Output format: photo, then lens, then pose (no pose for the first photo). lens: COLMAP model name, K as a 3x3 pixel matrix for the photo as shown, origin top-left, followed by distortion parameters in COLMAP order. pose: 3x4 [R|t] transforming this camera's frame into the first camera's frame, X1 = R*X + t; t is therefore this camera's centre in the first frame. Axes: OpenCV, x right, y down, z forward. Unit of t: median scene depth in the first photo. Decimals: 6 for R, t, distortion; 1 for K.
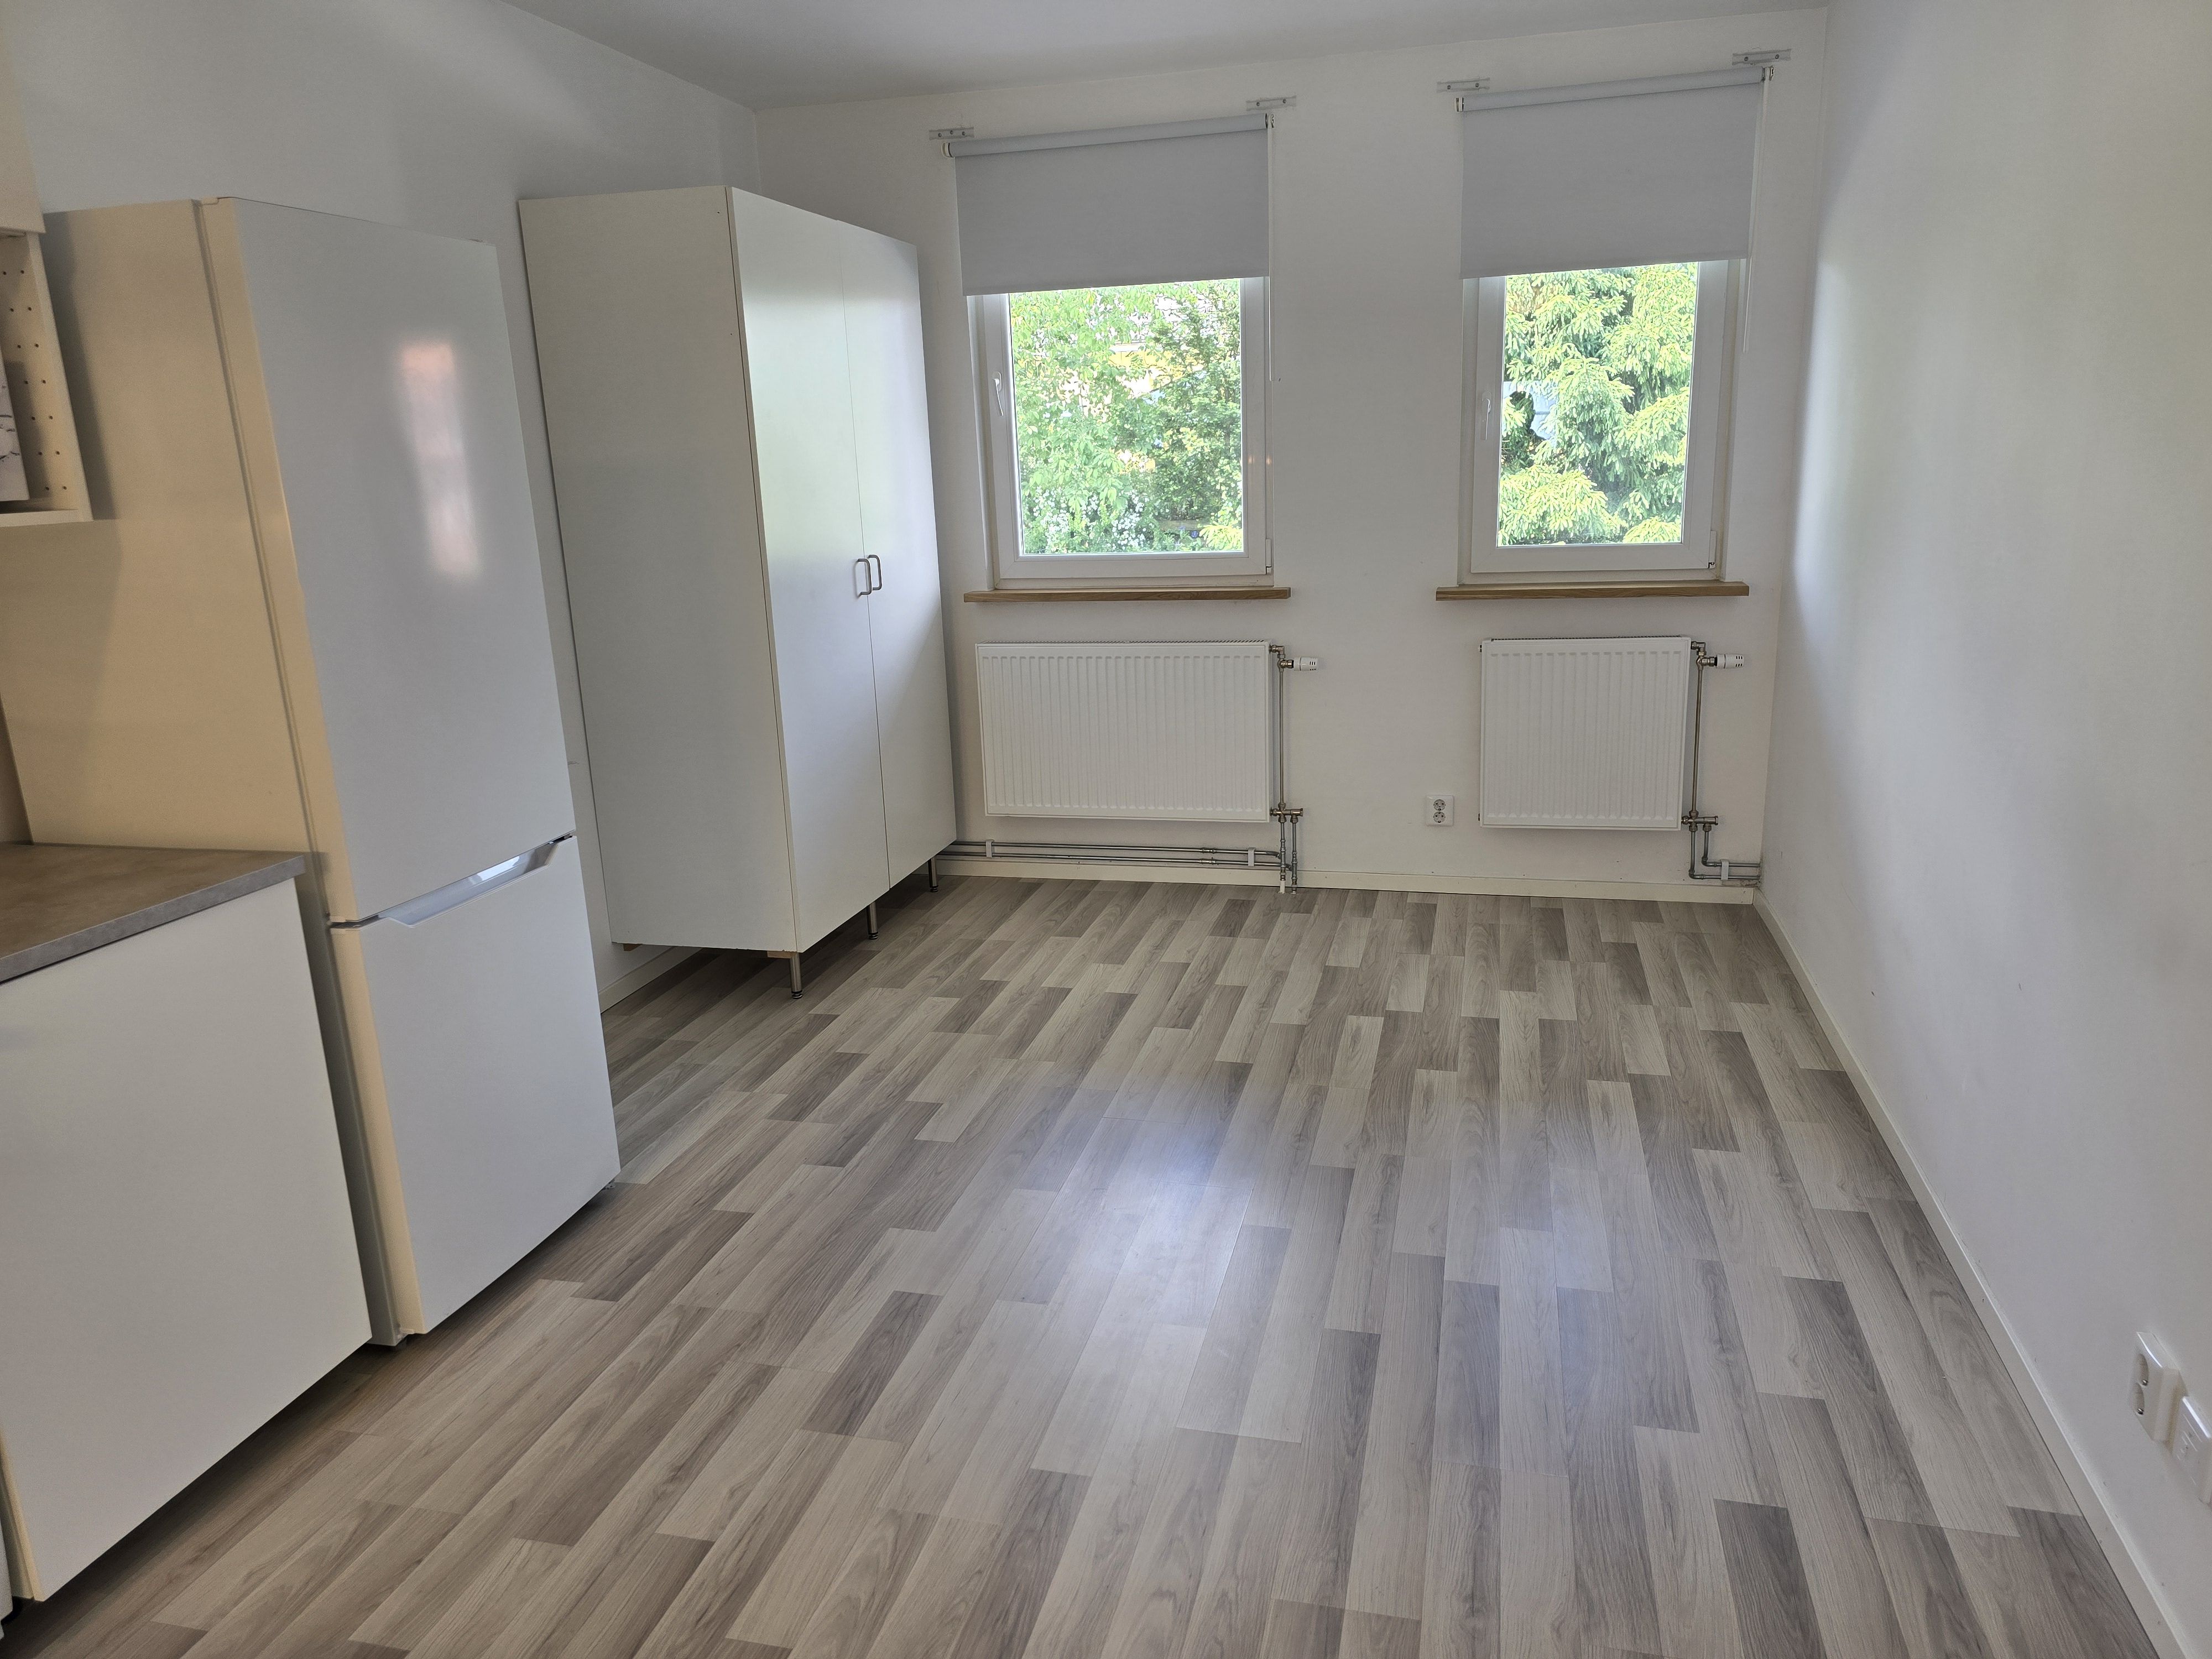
lens RADIAL K [[1476.4, 0, 1106.0], [0, 1476.4, 829.5], [0, 0, 1]] dist [0.067233, -0.069860]
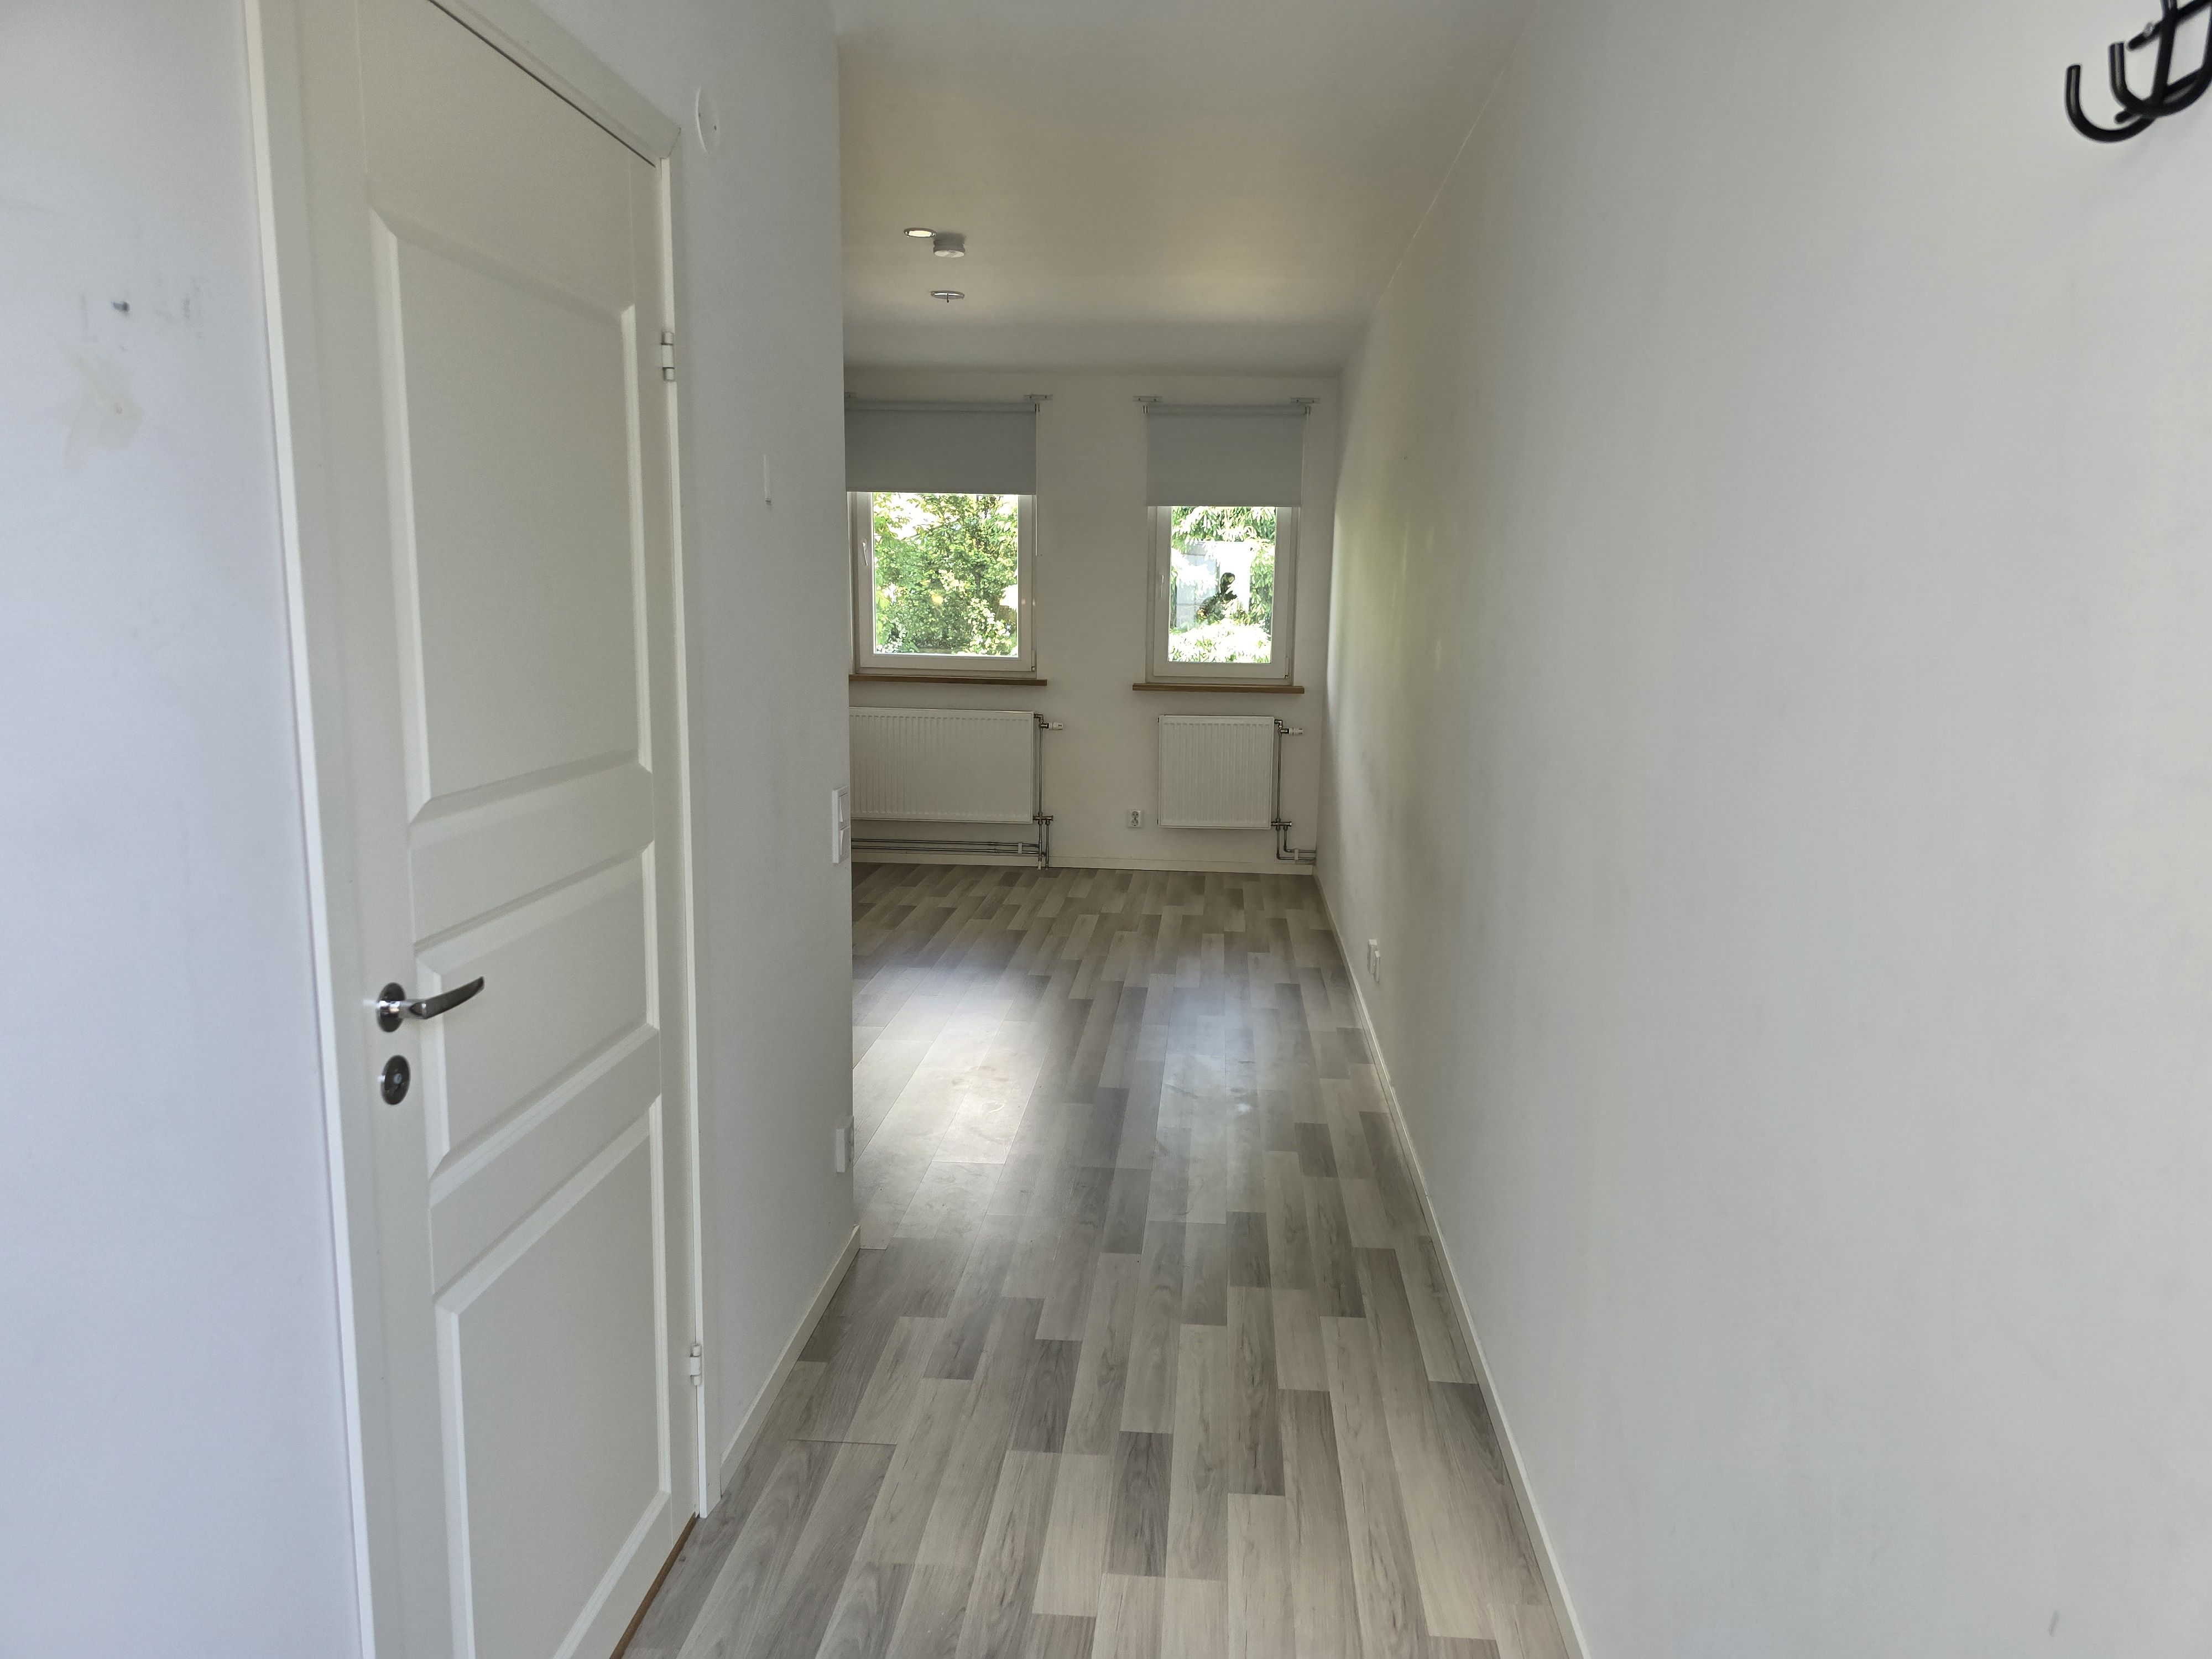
lens RADIAL K [[1455.3, 0, 1106.0], [0, 1455.3, 829.5], [0, 0, 1]] dist [0.257265, -0.000088]
pose [[0.983121, 0.027162, 0.180927, -0.102994], [-0.011008, 0.995908, -0.089695, 0.151228], [-0.182623, 0.086190, 0.979398, -0.602417]]
